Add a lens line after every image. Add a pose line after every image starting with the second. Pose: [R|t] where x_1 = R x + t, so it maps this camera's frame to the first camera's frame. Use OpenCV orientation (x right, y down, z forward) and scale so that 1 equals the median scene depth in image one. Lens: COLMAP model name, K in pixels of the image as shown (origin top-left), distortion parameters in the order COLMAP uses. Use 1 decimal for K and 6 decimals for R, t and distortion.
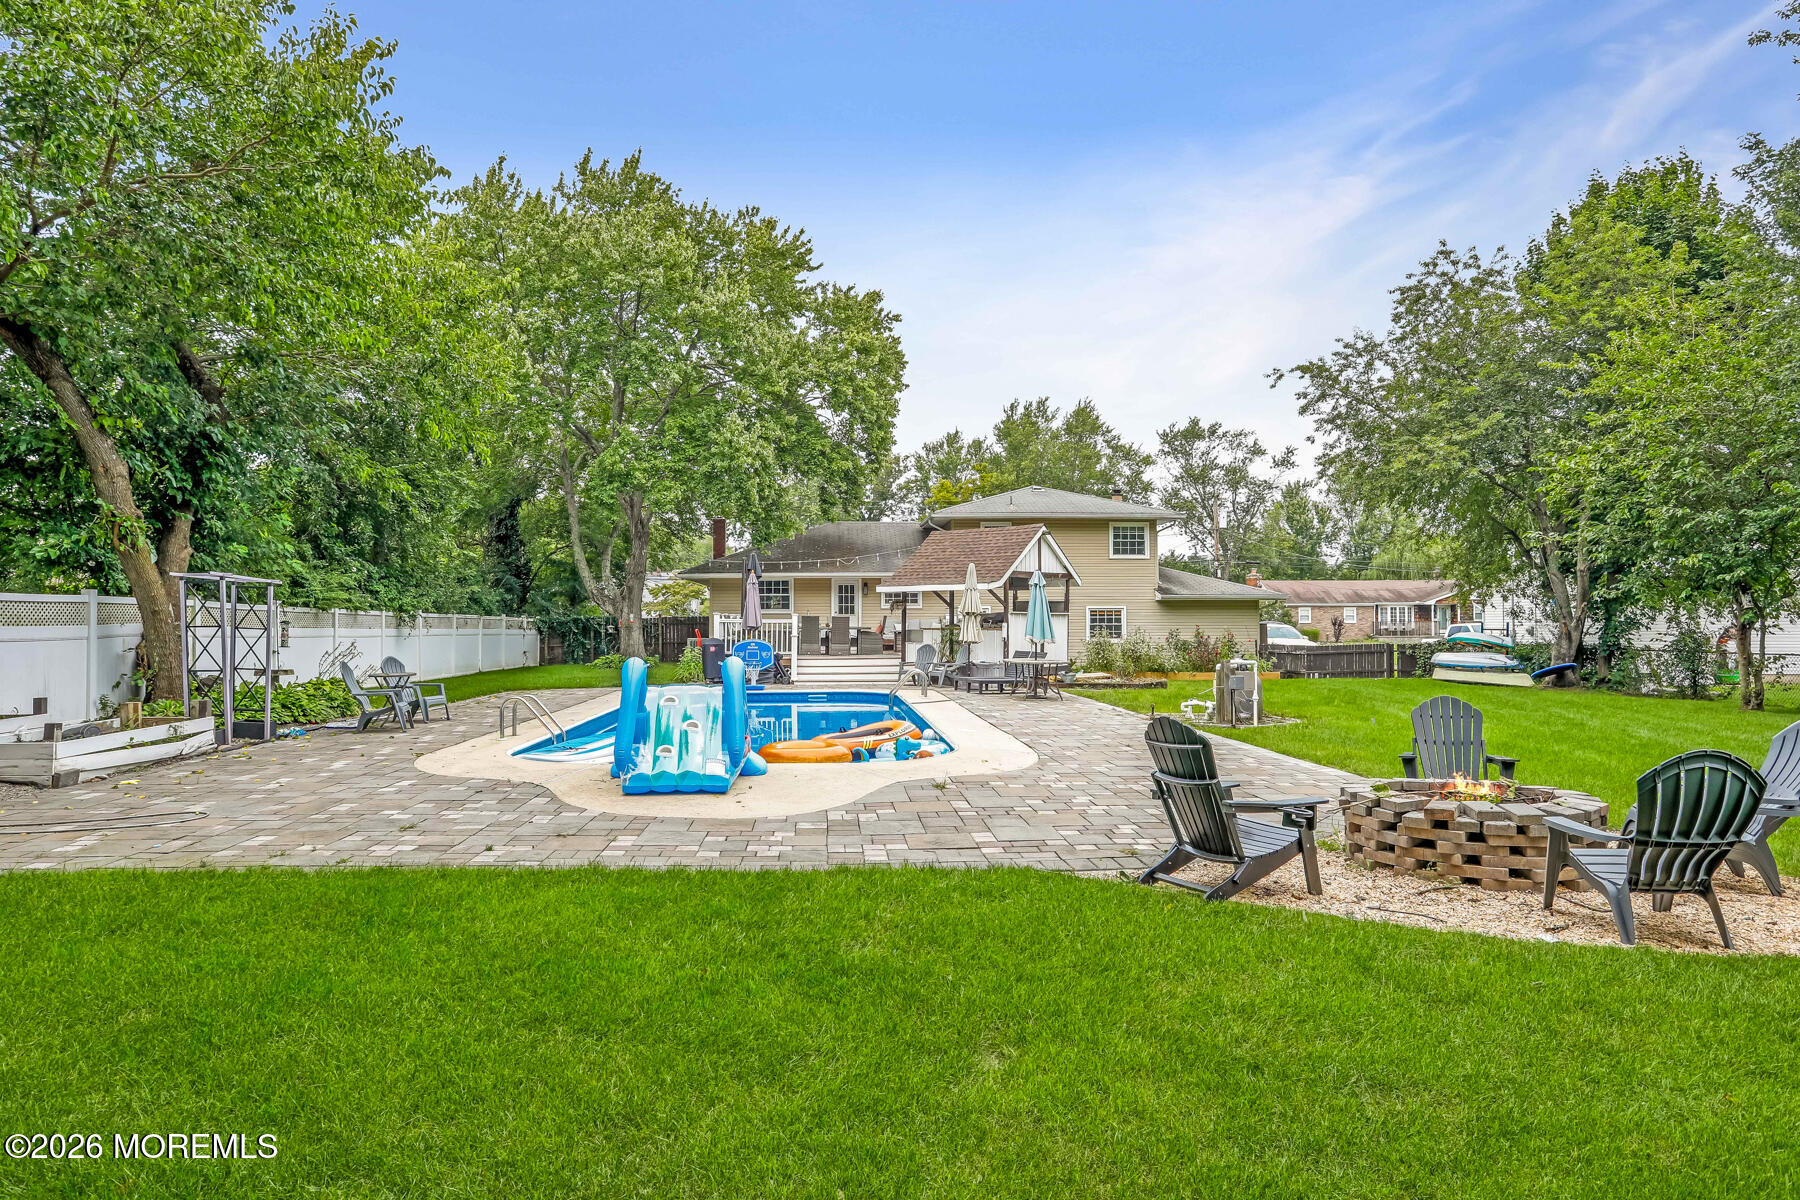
lens RADIAL K [[1076.4, 0, 901.6], [0, 1076.4, 611.2], [0, 0, 1]] dist [-0.000580, -0.000130]
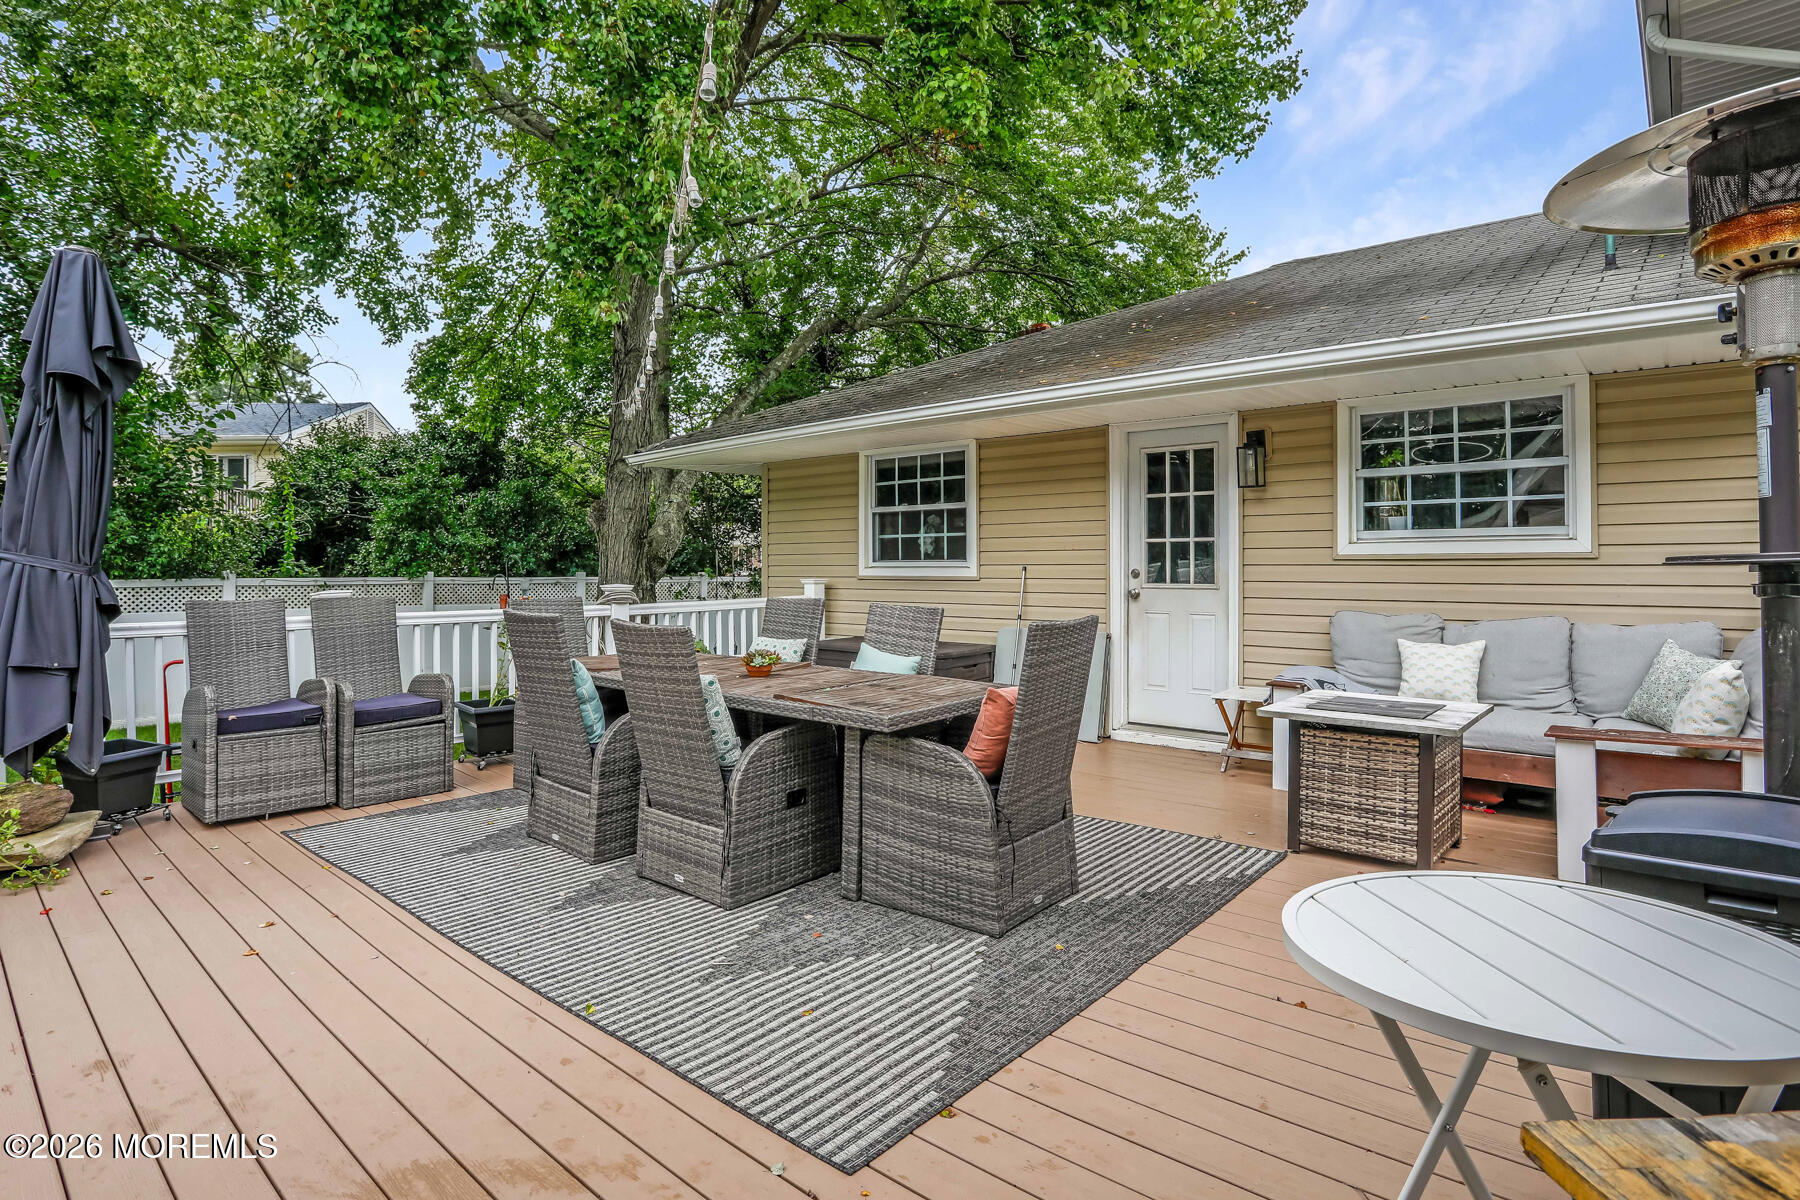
lens RADIAL K [[917.8, 0, 901.9], [0, 917.8, 598.2], [0, 0, 1]] dist [-0.030627, -0.000408]
pose [[0.701397, 0.028392, -0.712205, 0.043621], [0.004324, 0.999018, 0.044084, -0.002556], [0.712758, -0.034000, 0.700586, 0.831079]]
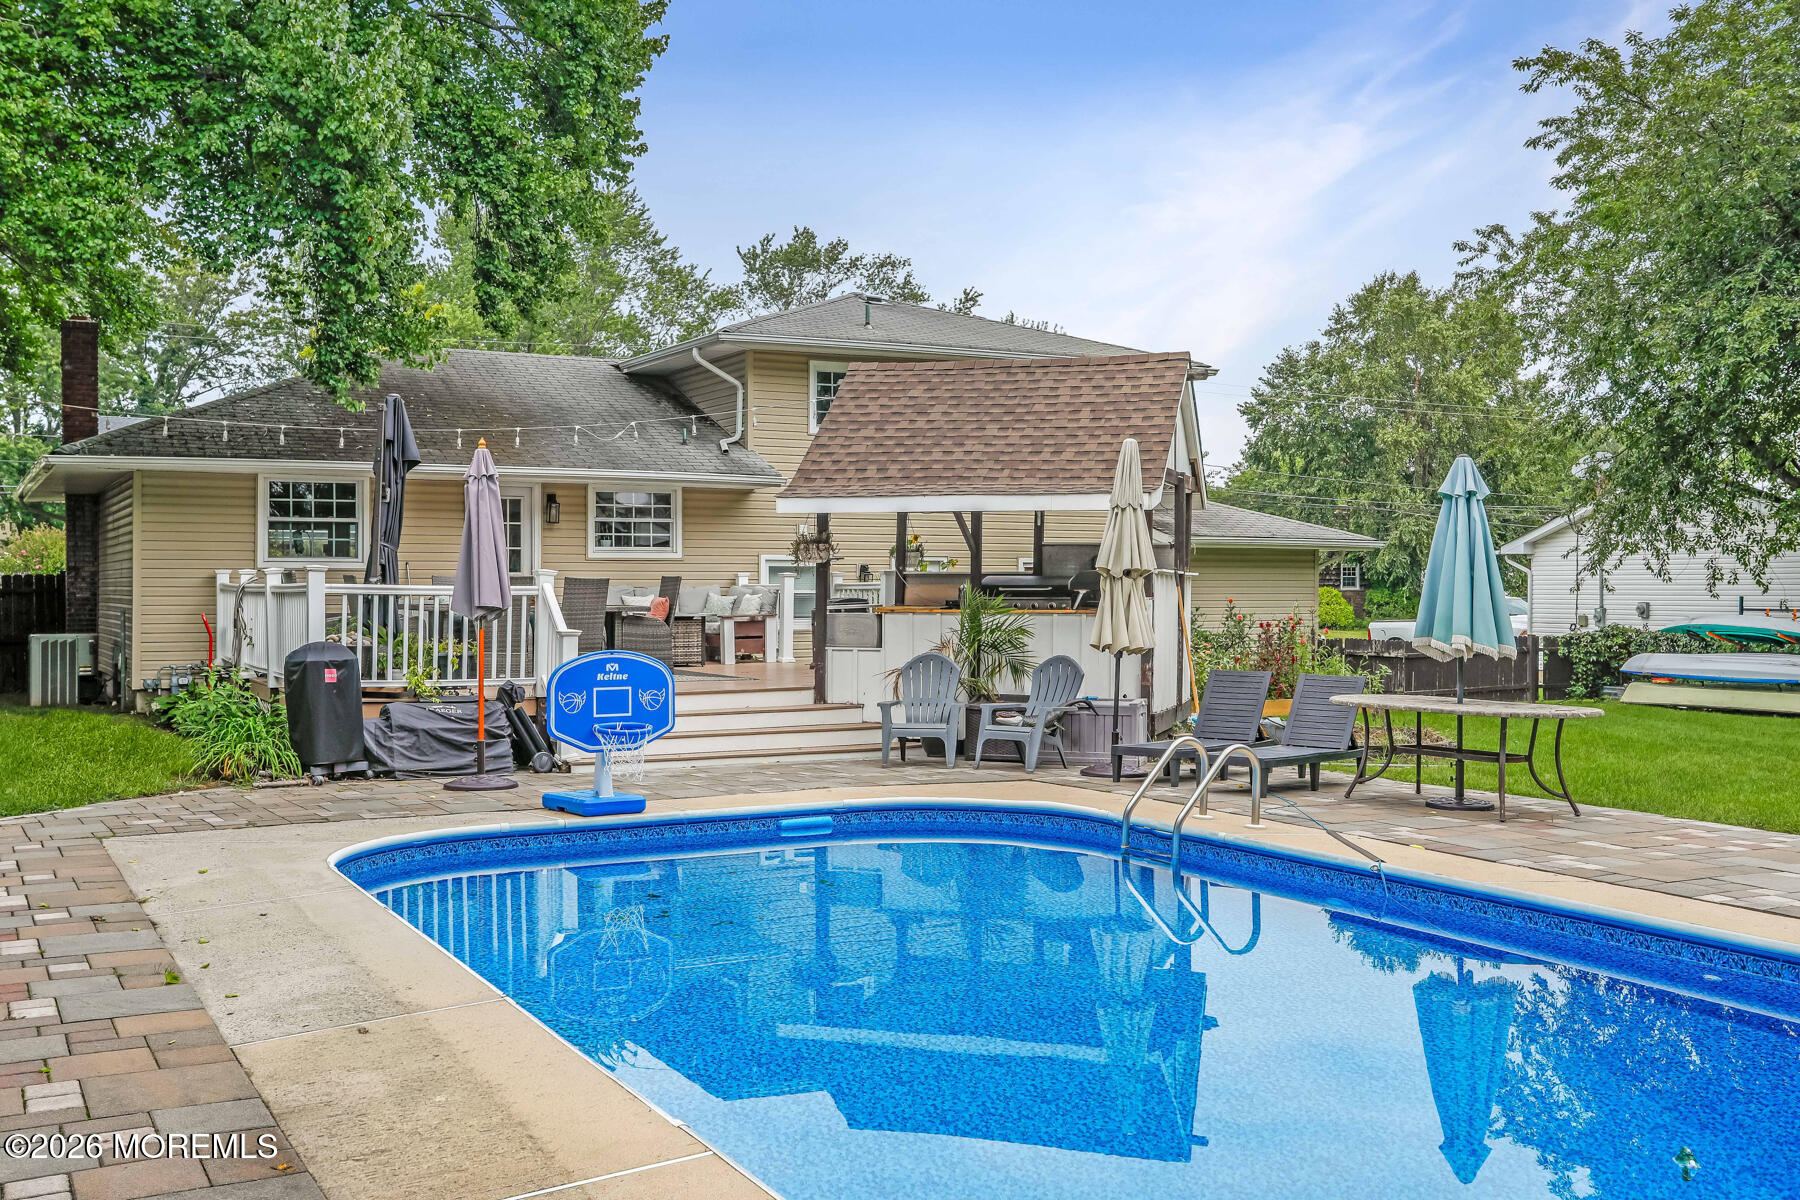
lens RADIAL K [[1803.6, 0, 899.6], [0, 1803.6, 592.5], [0, 0, 1]] dist [0.000939, 0.000000]
pose [[0.916072, 0.001859, 0.401008, -0.184130], [-0.006580, 0.999924, 0.010397, 0.002431], [-0.400959, -0.012163, 0.916015, 0.333468]]
